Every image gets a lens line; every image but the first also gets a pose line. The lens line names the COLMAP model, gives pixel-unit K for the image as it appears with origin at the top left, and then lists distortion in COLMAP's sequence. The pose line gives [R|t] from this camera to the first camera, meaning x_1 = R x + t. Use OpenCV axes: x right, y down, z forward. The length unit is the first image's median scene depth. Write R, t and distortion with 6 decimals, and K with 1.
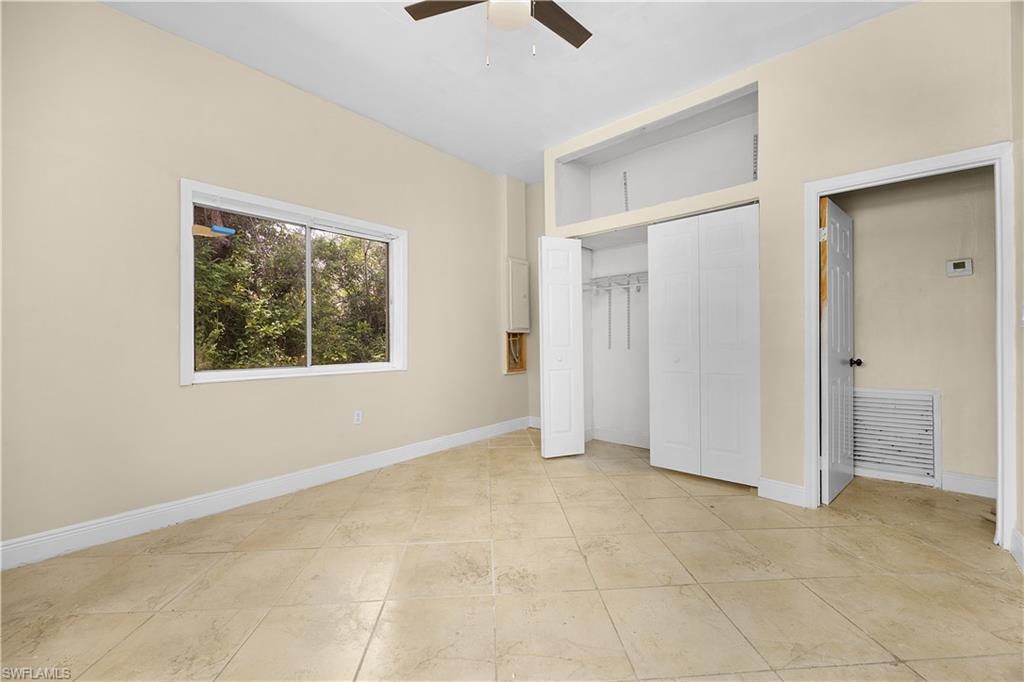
lens RADIAL K [[399.4, 0, 509.6], [0, 399.4, 338.4], [0, 0, 1]] dist [-0.008463, 0.002556]
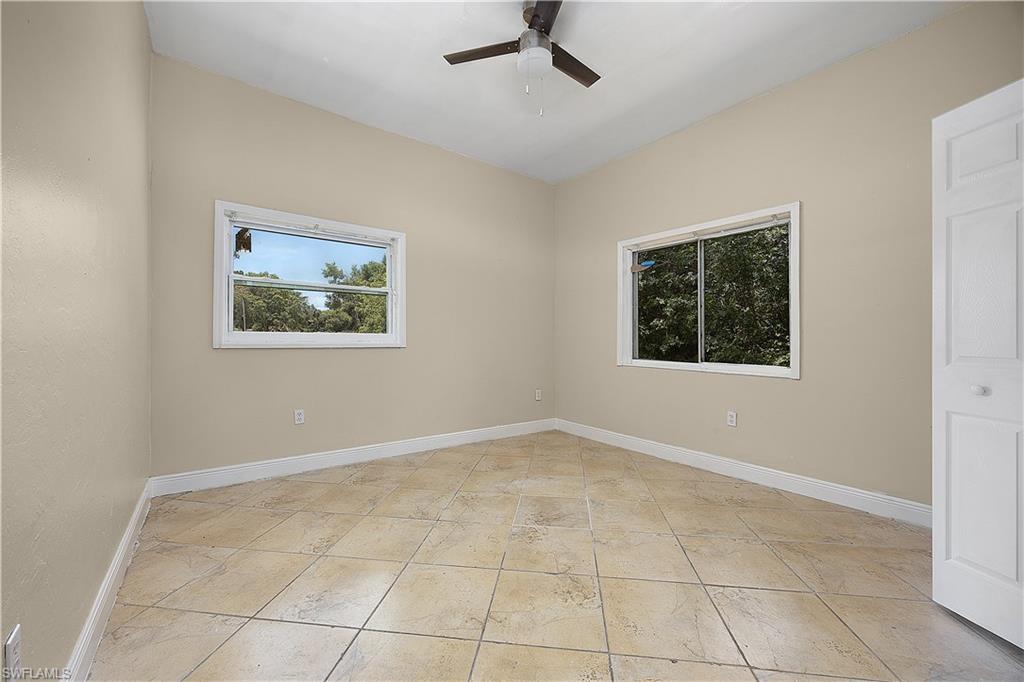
lens RADIAL K [[399.4, 0, 508.8], [0, 399.4, 338.2], [0, 0, 1]] dist [-0.008463, 0.002556]
pose [[-0.211540, 0.004113, -0.977361, 0.846185], [-0.001753, 0.999988, 0.004587, -0.003459], [0.977368, 0.002683, -0.211530, 0.827736]]
